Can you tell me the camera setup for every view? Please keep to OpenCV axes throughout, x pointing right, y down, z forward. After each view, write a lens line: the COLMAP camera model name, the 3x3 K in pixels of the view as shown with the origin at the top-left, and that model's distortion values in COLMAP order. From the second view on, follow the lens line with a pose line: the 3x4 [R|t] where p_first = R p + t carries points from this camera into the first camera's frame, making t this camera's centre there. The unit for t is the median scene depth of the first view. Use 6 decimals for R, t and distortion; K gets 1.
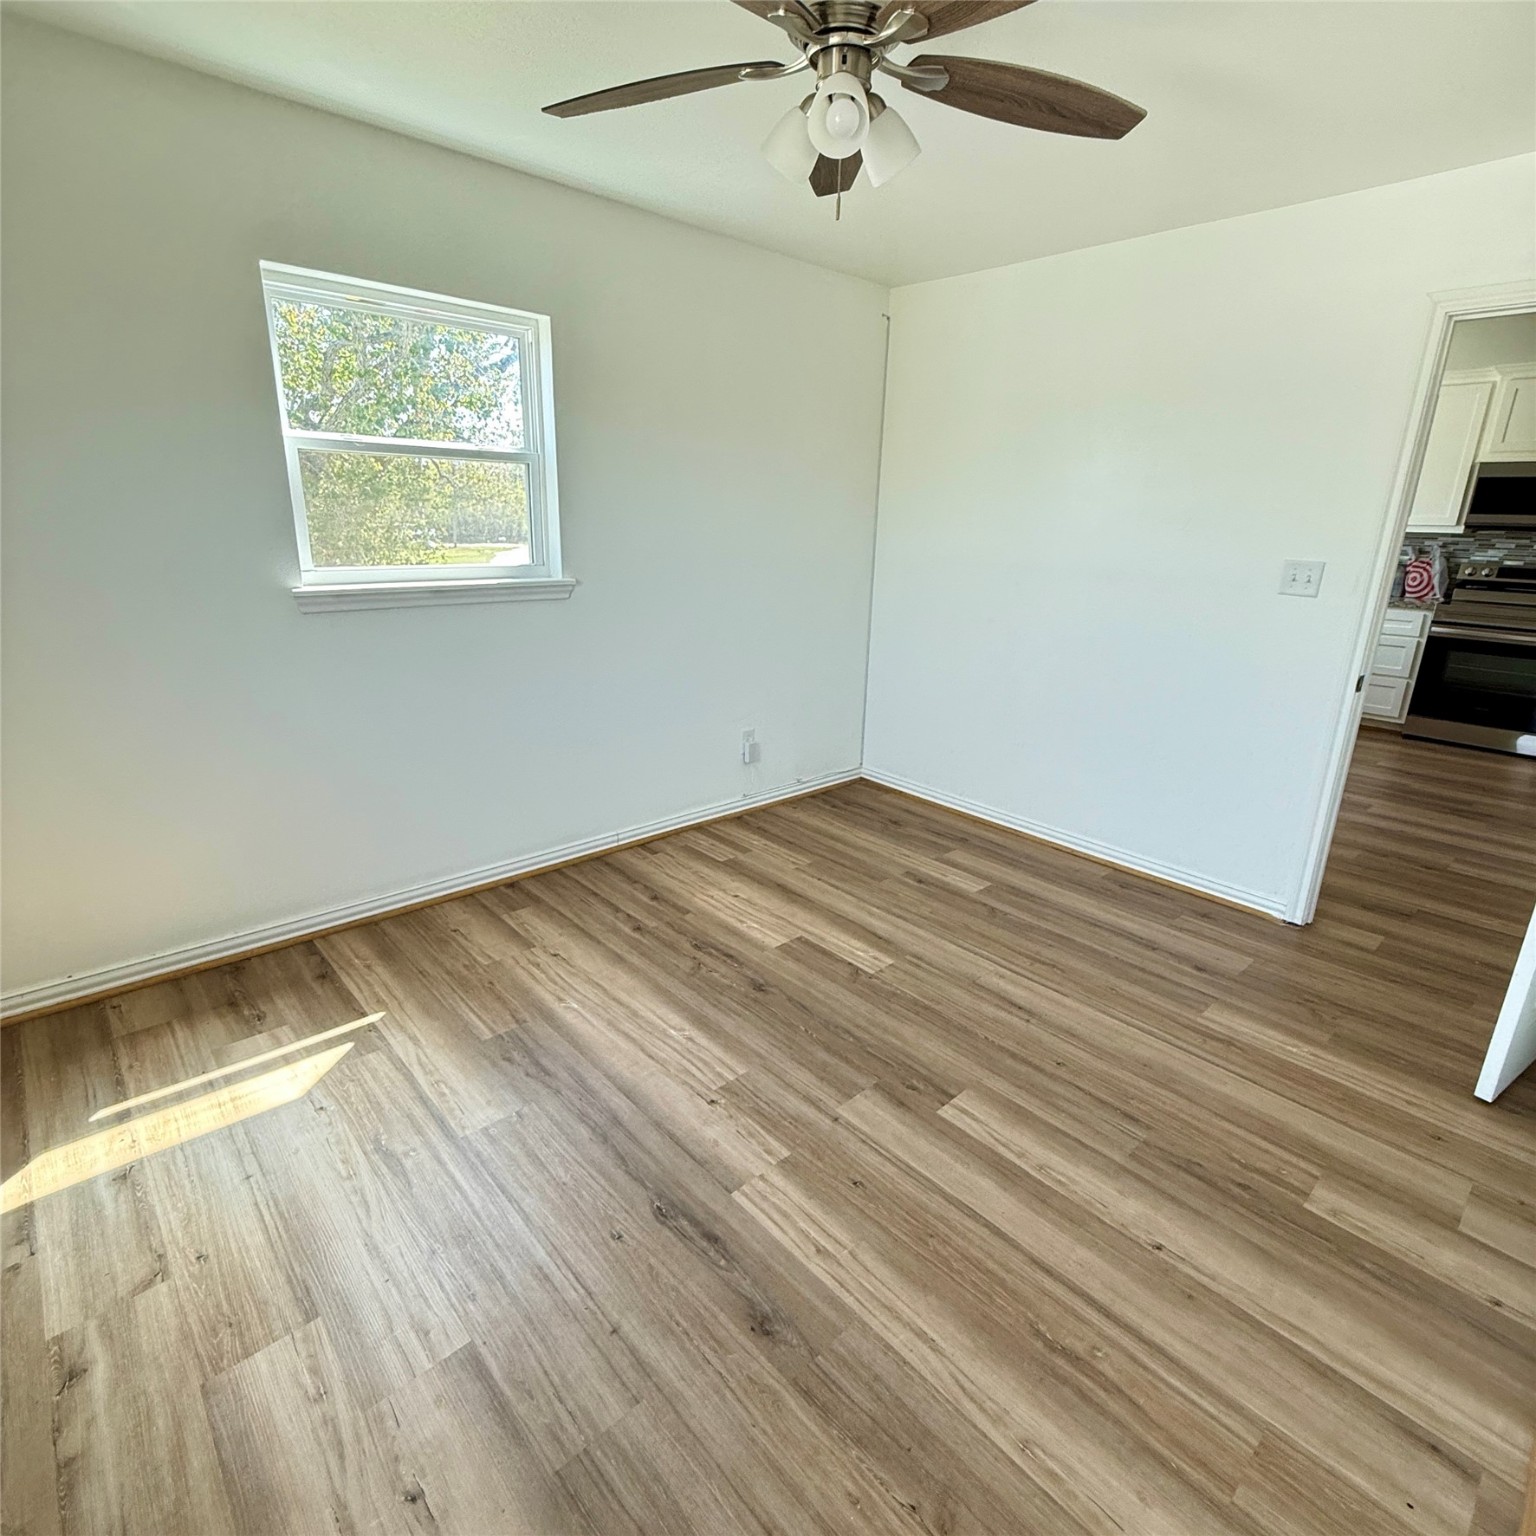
lens RADIAL K [[819.6, 0, 768.5], [0, 819.6, 758.4], [0, 0, 1]] dist [-0.004454, 0.001821]
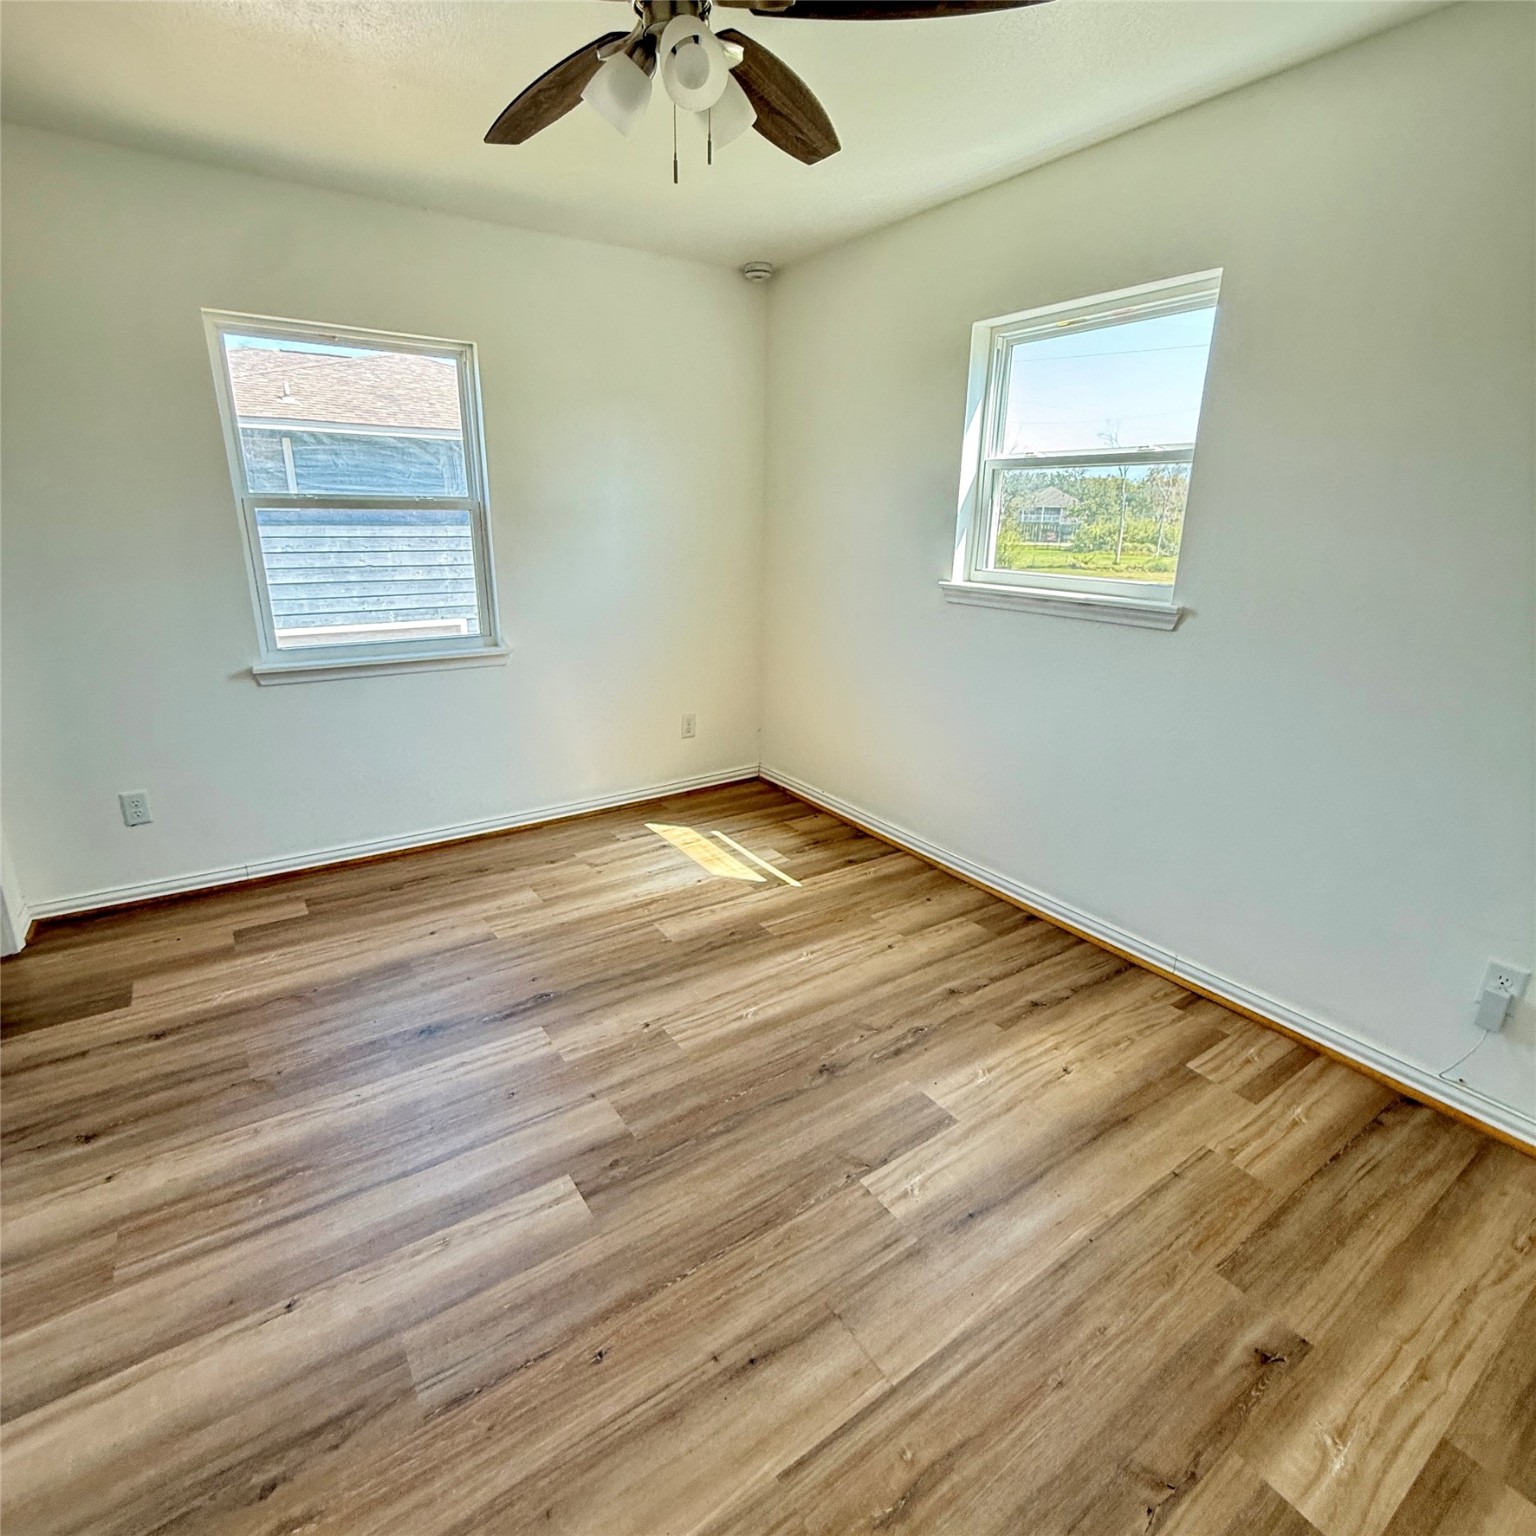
lens RADIAL K [[819.6, 0, 768.5], [0, 819.6, 758.4], [0, 0, 1]] dist [-0.004454, 0.001821]
pose [[-0.138346, 0.259783, -0.955706, 0.749459], [-0.304237, 0.907178, 0.290633, -0.249199], [0.942497, 0.330969, -0.046469, 0.907843]]
